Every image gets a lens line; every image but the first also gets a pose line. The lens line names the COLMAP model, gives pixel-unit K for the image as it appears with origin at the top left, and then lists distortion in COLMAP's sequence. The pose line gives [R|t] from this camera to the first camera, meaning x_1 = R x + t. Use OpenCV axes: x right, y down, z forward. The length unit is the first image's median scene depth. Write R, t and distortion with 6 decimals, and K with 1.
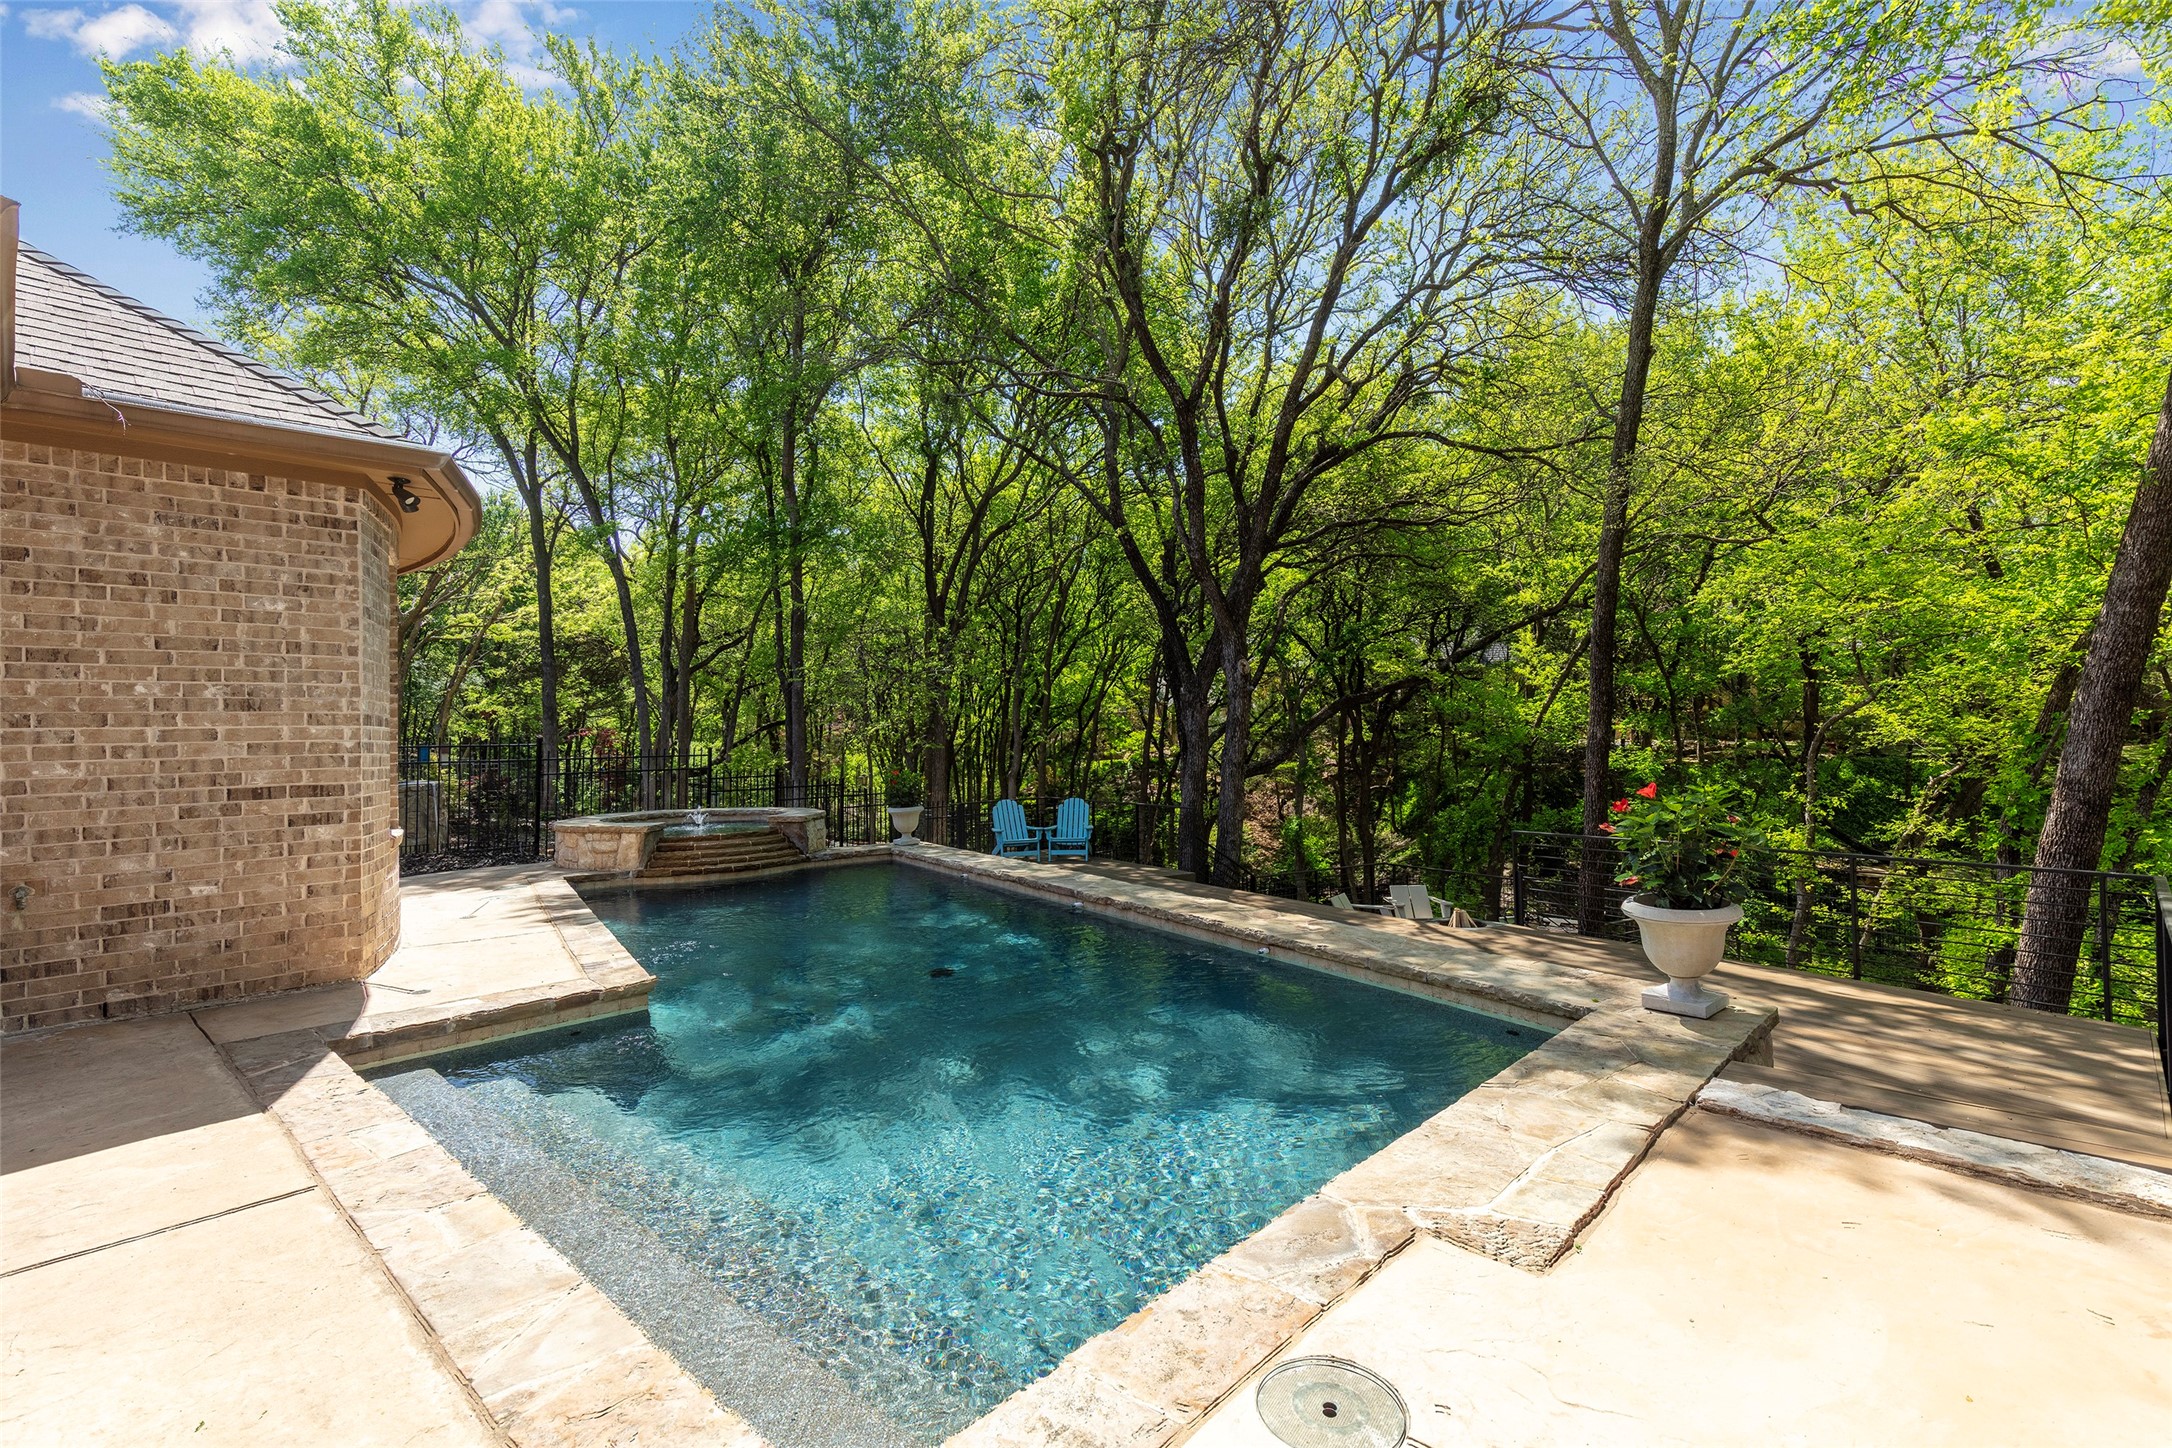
lens RADIAL K [[979.7, 0, 1121.6], [0, 979.7, 712.5], [0, 0, 1]] dist [0.015230, -0.004306]
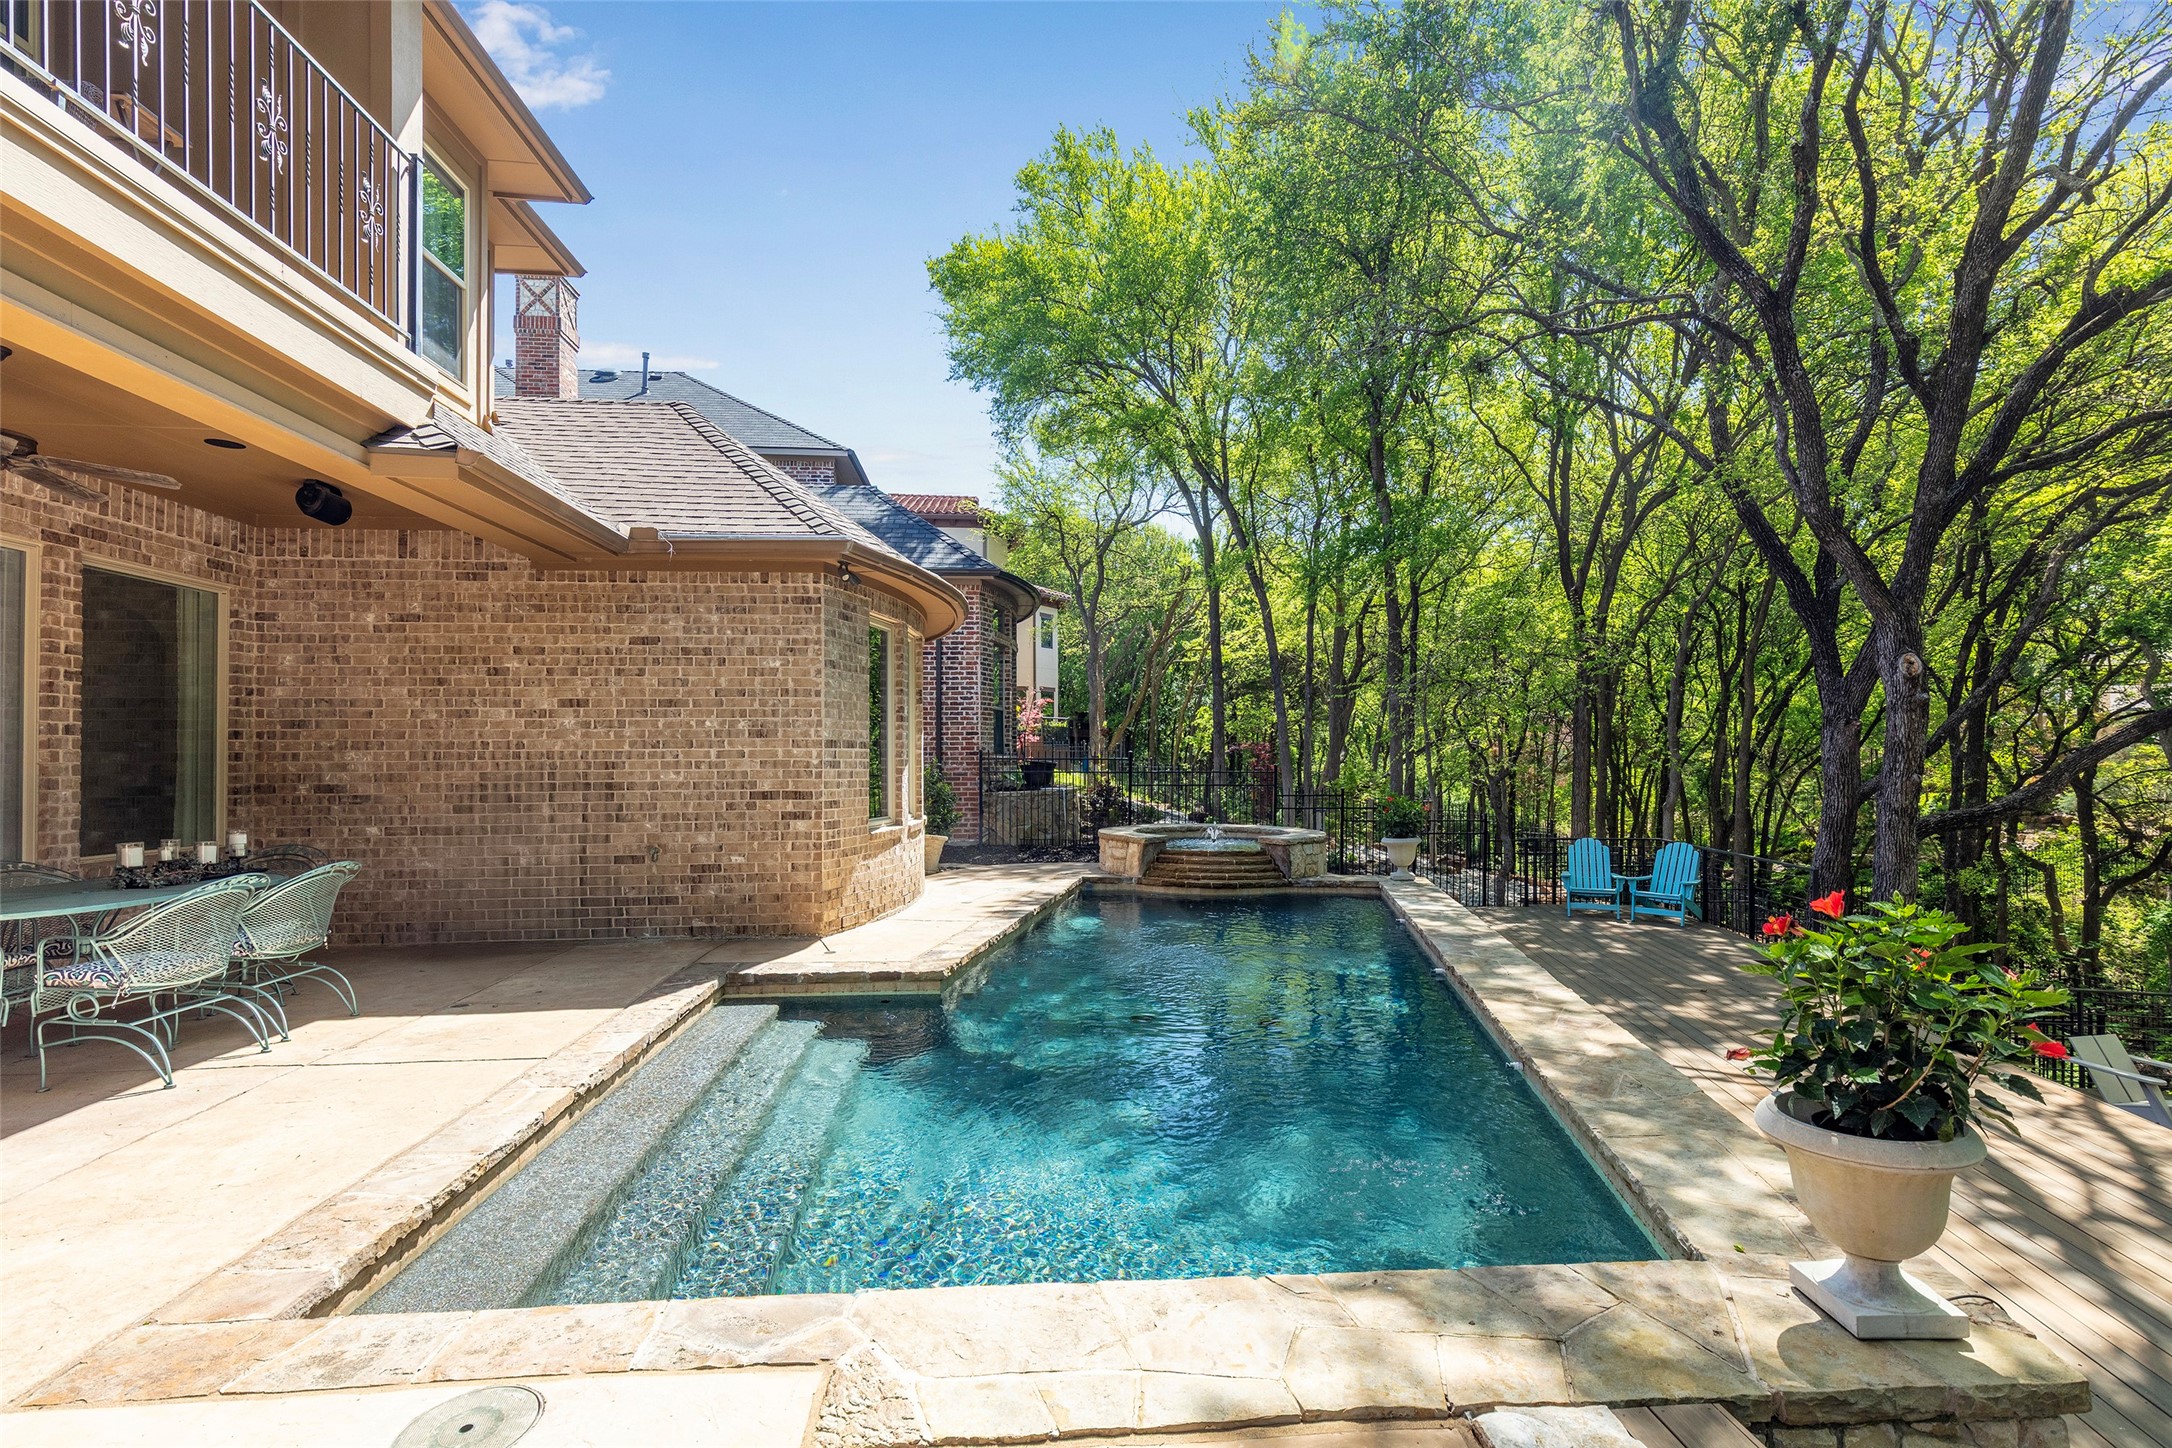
lens RADIAL K [[1049.8, 0, 1093.6], [0, 1049.8, 738.6], [0, 0, 1]] dist [0.008239, -0.000195]
pose [[0.725961, 0.006961, -0.687701, 0.315279], [0.003903, 0.999891, 0.014241, -0.012376], [0.687725, -0.013022, 0.725854, 0.137275]]
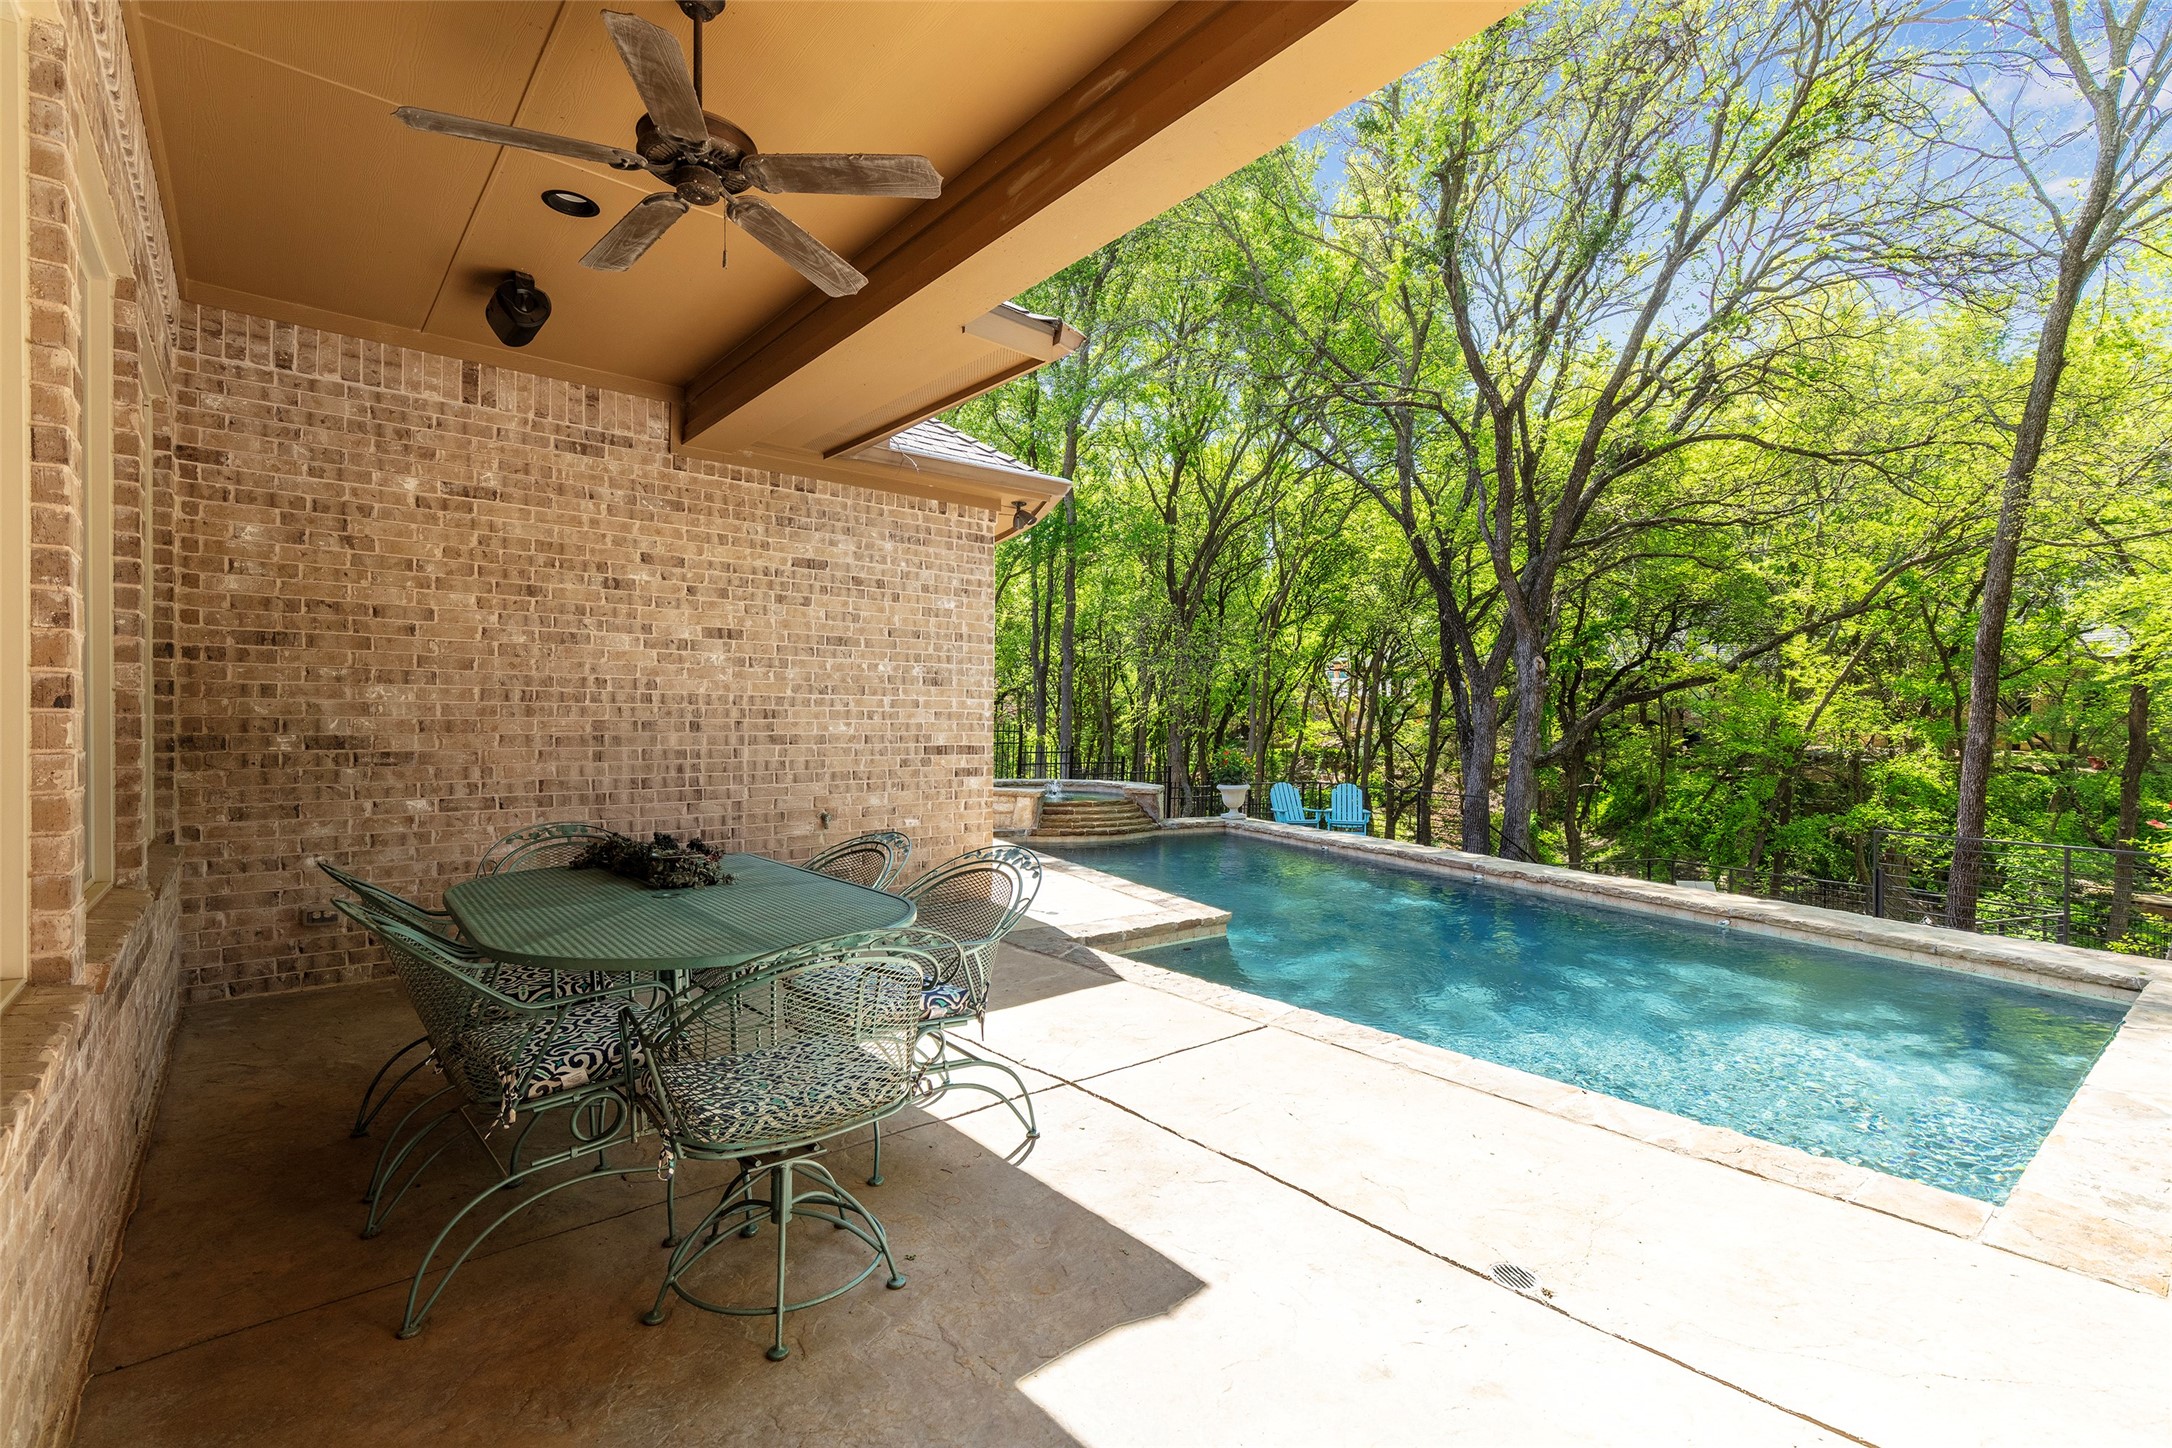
lens RADIAL K [[979.7, 0, 1103.2], [0, 979.7, 729.5], [0, 0, 1]] dist [0.015230, -0.004306]
pose [[0.991484, 0.031800, -0.126283, -0.306175], [-0.028067, 0.999118, 0.031228, 0.005392], [0.127165, -0.027418, 0.991503, -0.147011]]
